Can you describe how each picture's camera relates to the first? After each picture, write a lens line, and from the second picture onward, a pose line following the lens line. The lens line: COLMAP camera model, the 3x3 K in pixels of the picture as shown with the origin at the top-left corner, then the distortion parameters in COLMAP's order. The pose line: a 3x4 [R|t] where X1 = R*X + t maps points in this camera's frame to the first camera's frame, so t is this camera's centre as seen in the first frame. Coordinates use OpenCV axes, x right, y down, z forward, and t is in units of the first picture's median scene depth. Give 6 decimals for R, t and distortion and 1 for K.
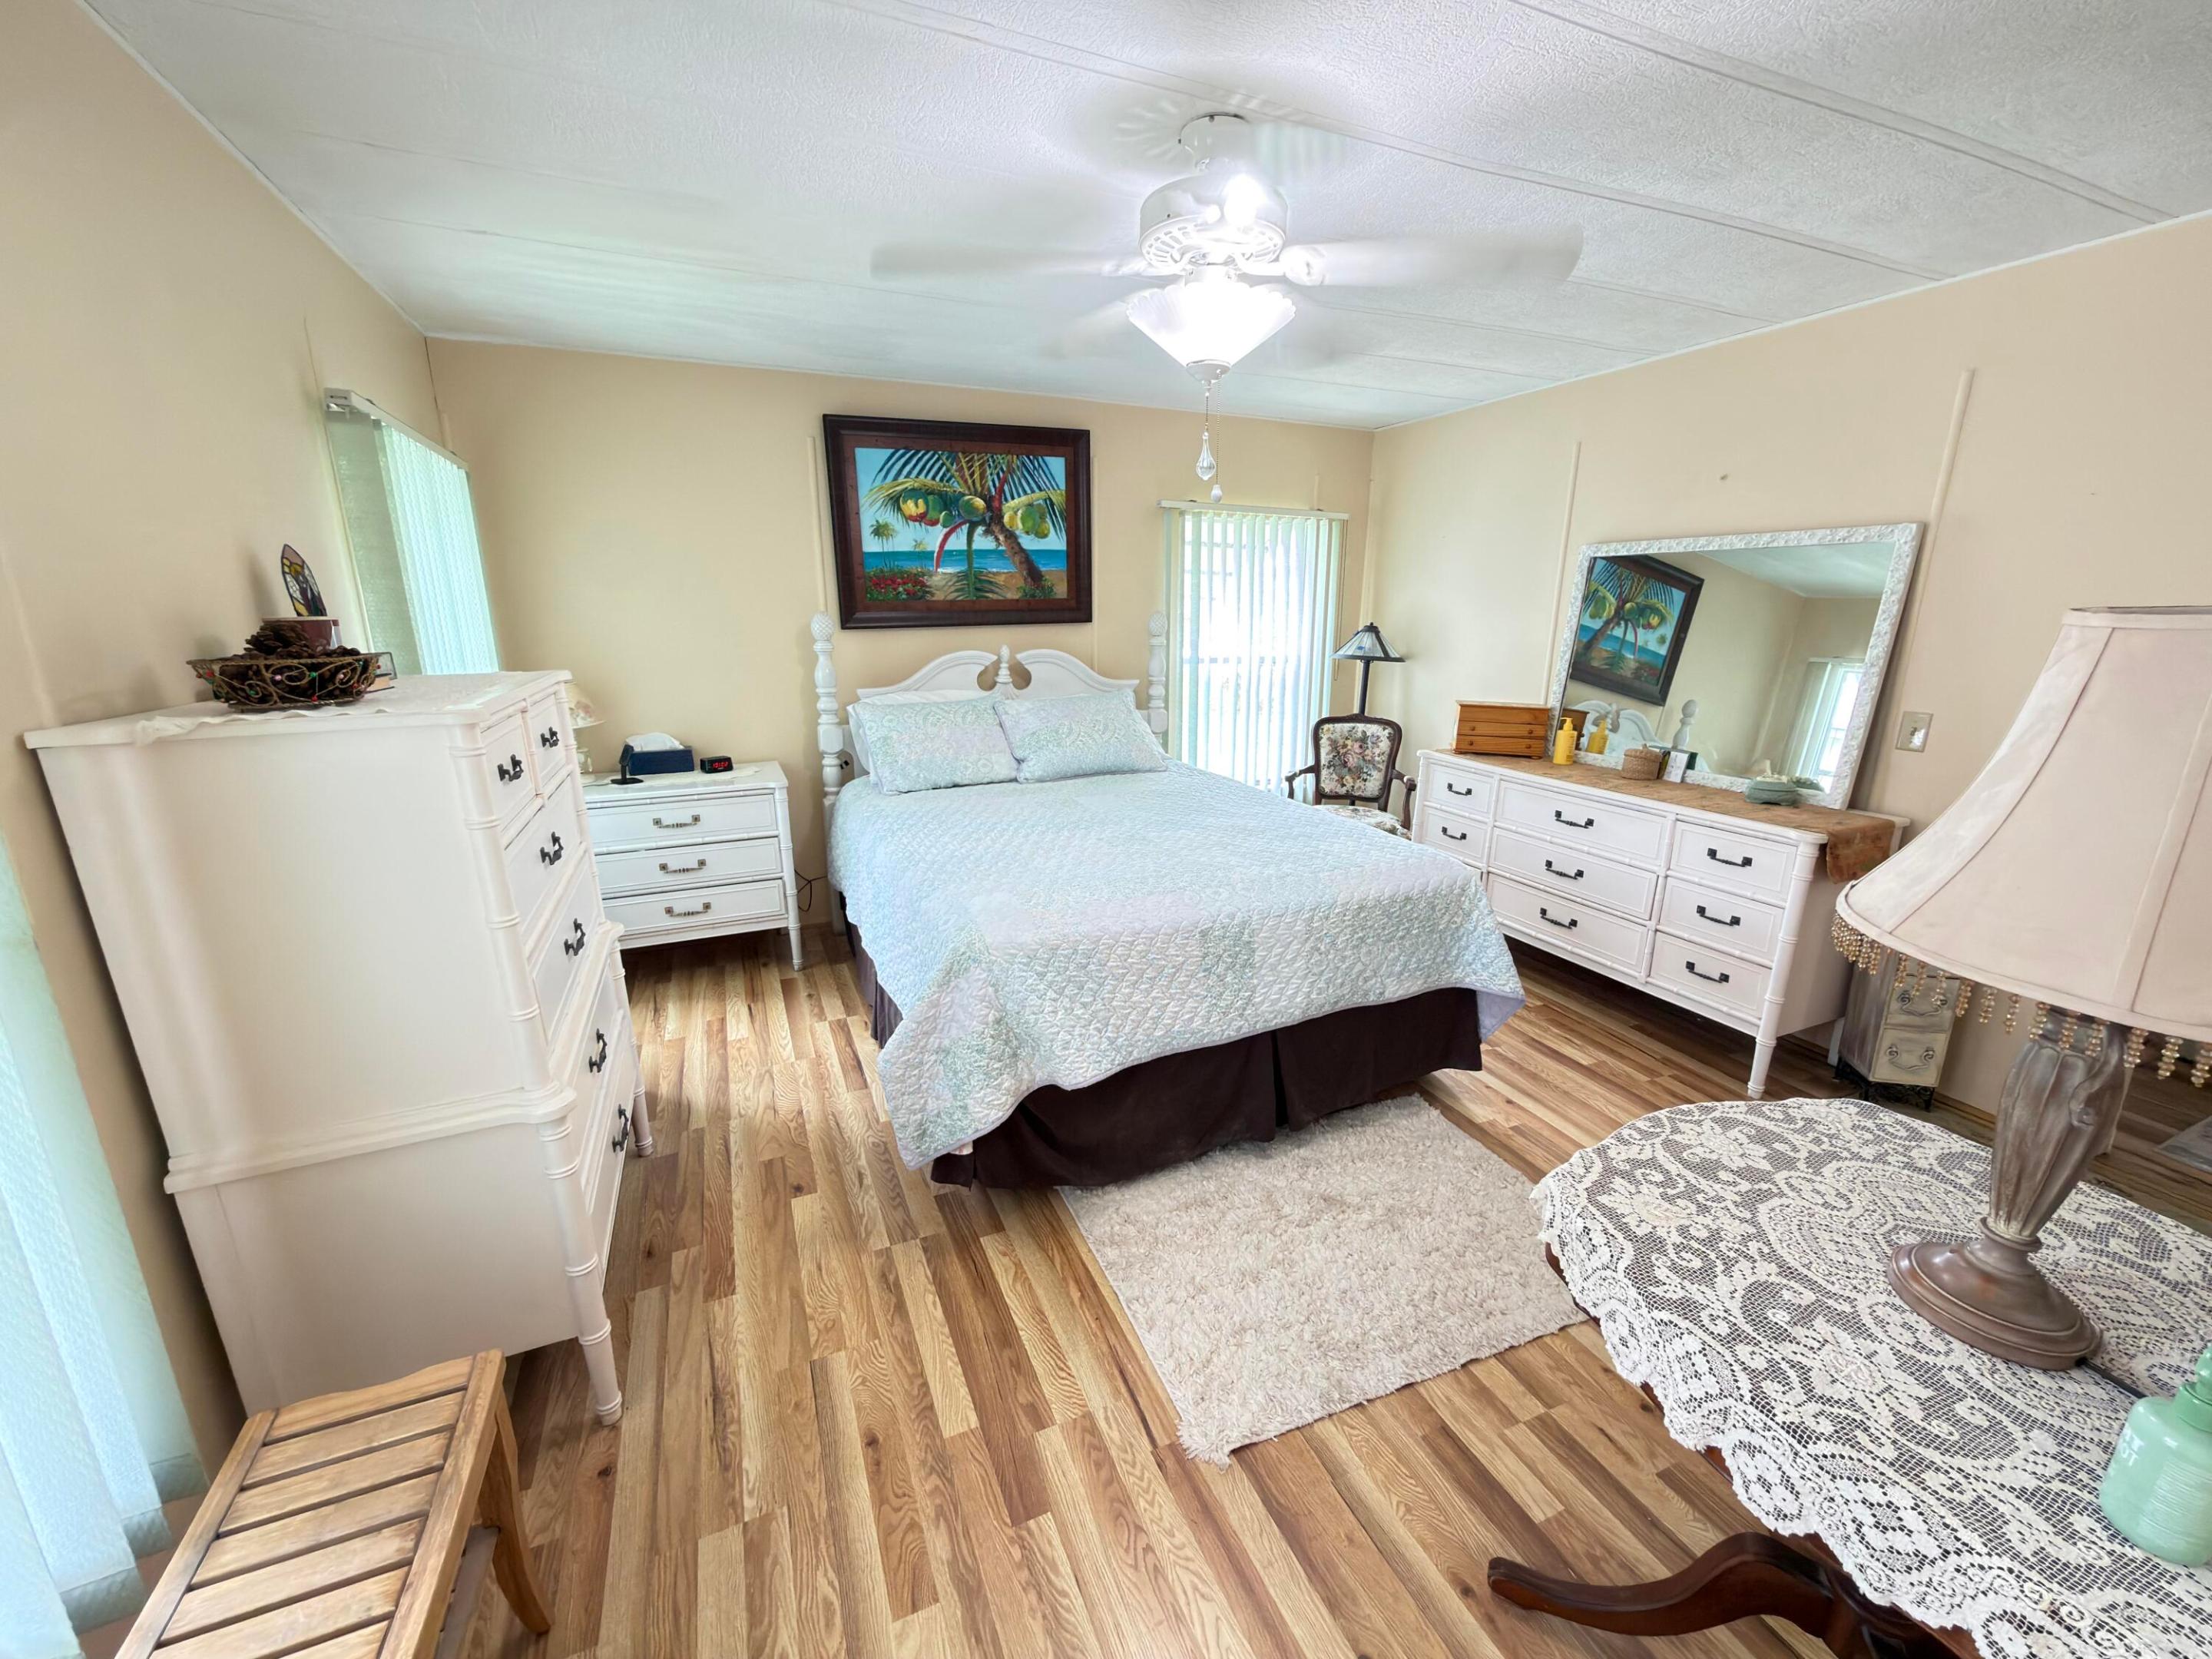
lens RADIAL K [[884.6, 0, 1108.5], [0, 884.6, 835.1], [0, 0, 1]] dist [0.000583, -0.000116]
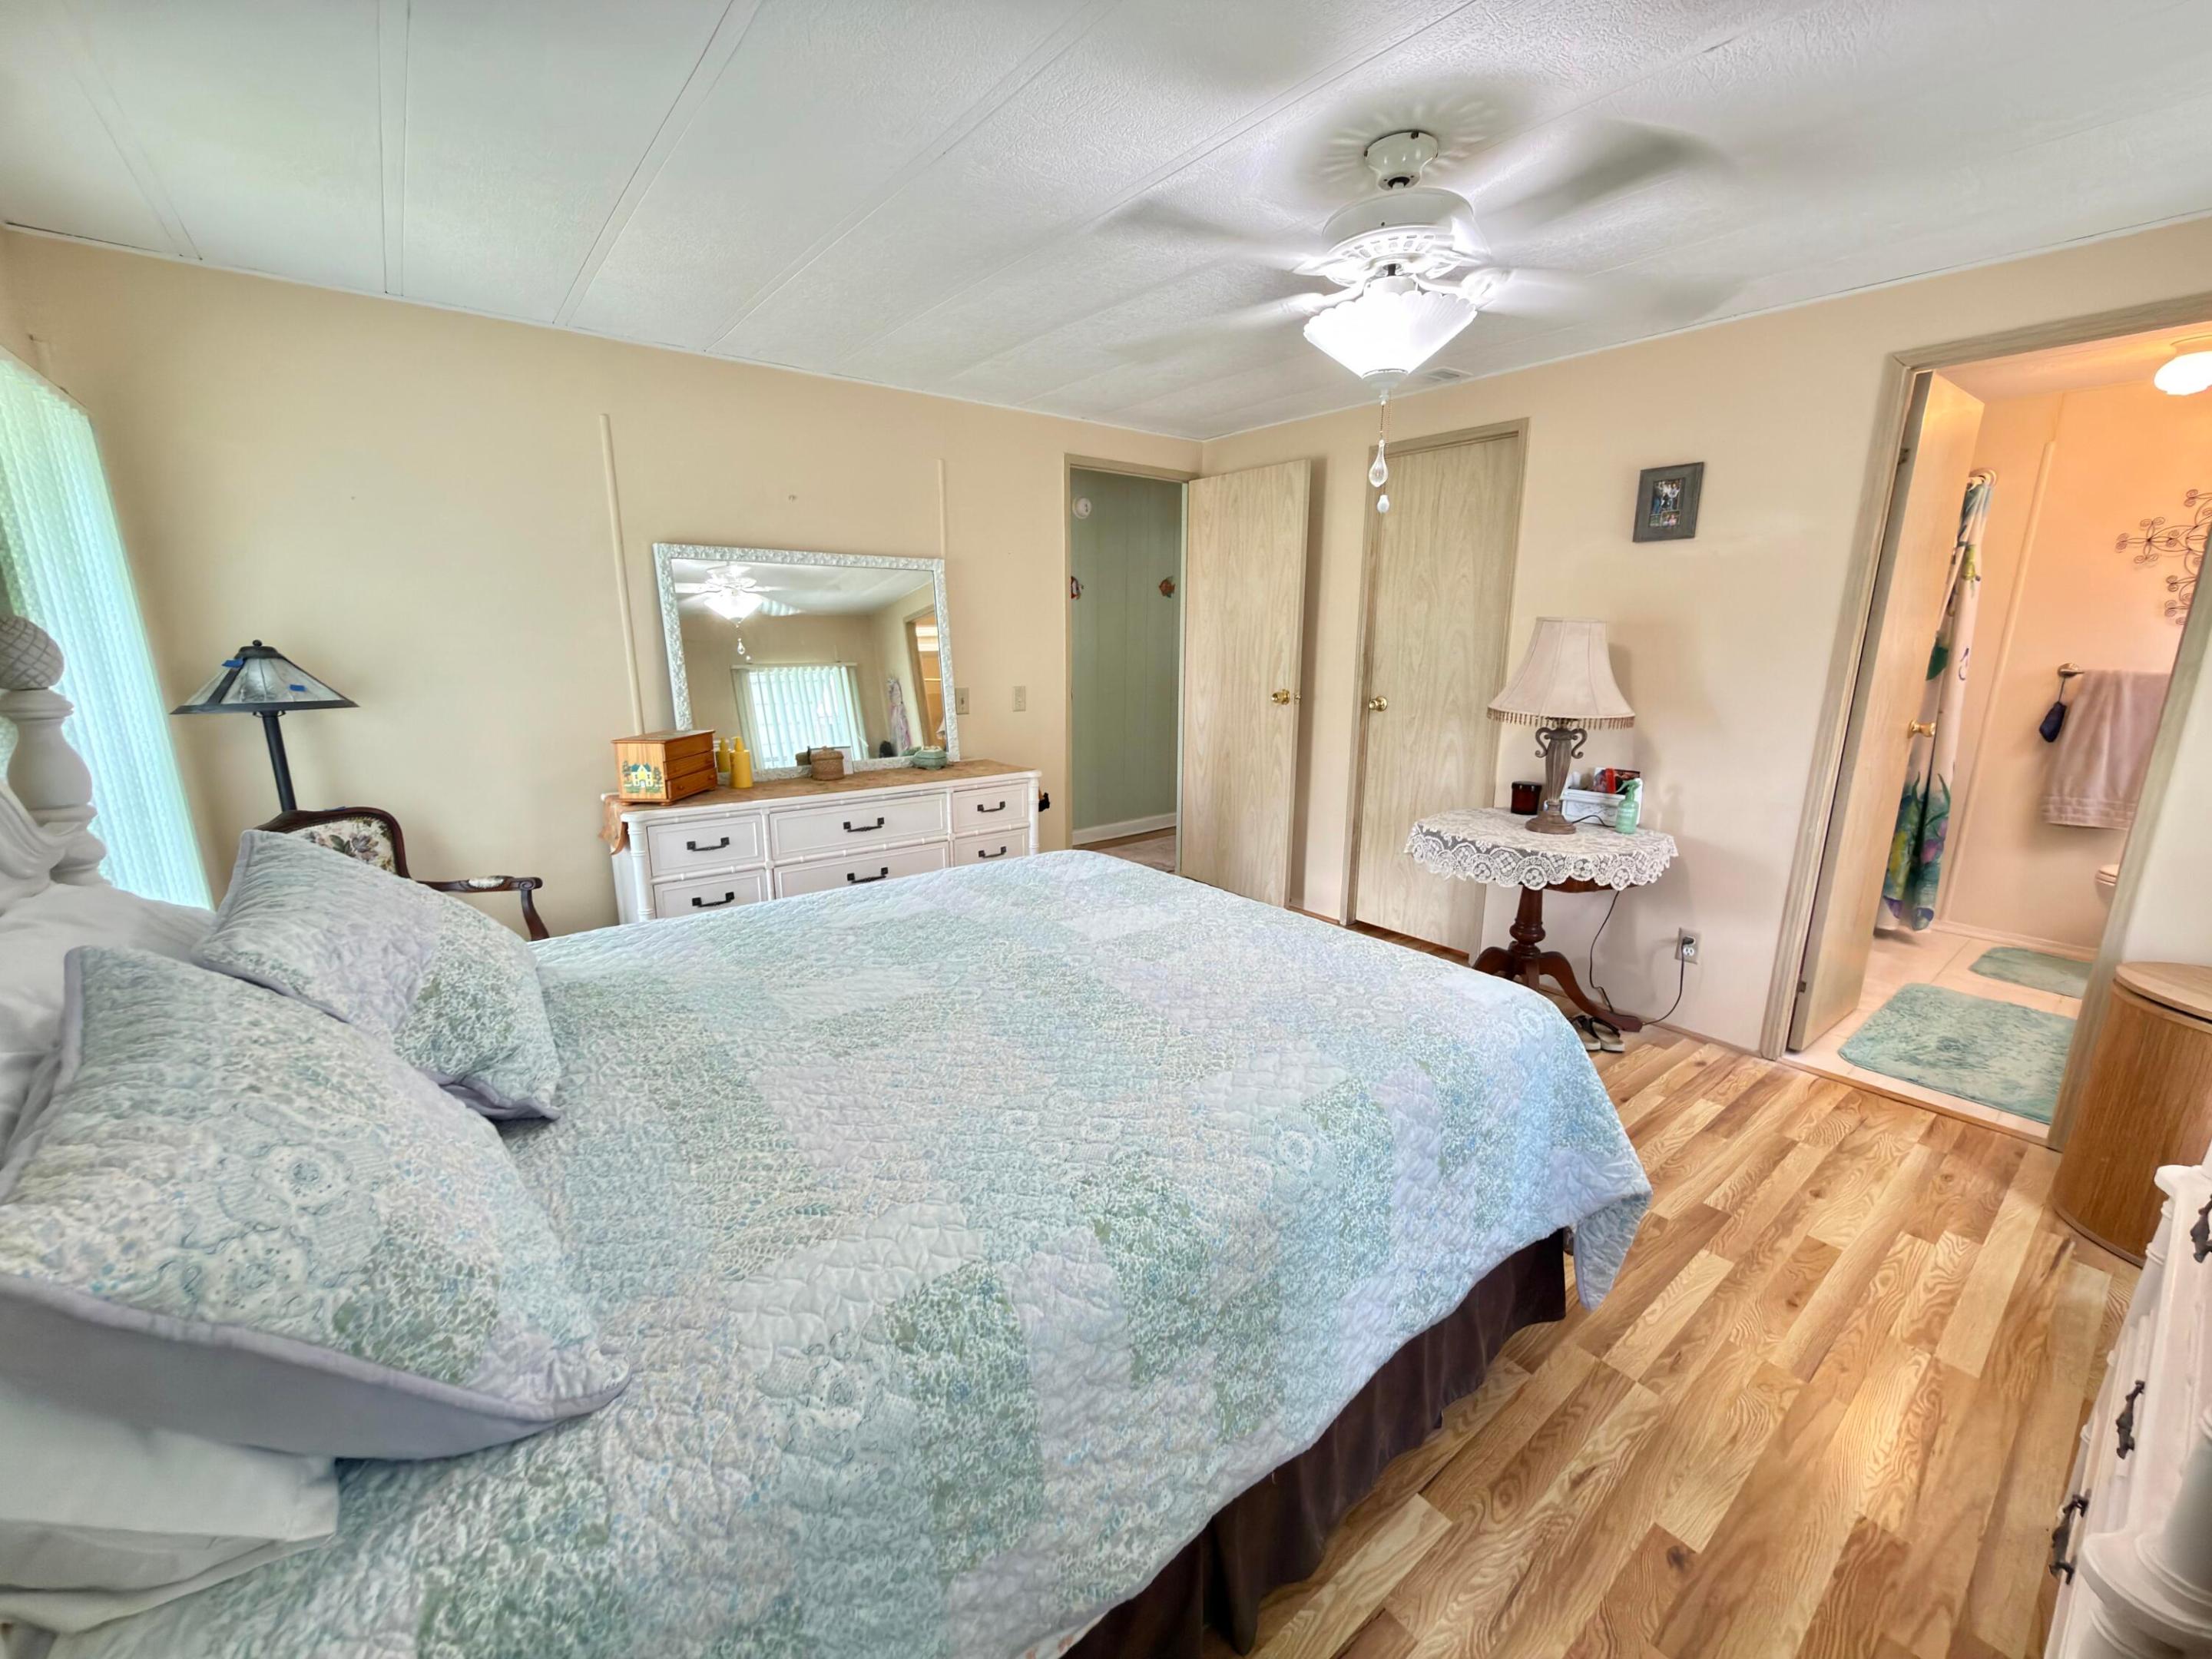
lens RADIAL K [[884.6, 0, 1108.5], [0, 884.6, 835.1], [0, 0, 1]] dist [0.000583, -0.000116]
pose [[-0.254794, -0.225537, 0.940326, -0.415529], [0.240245, 0.927167, 0.287479, -0.192326], [-0.936676, 0.299157, -0.182052, 0.776120]]
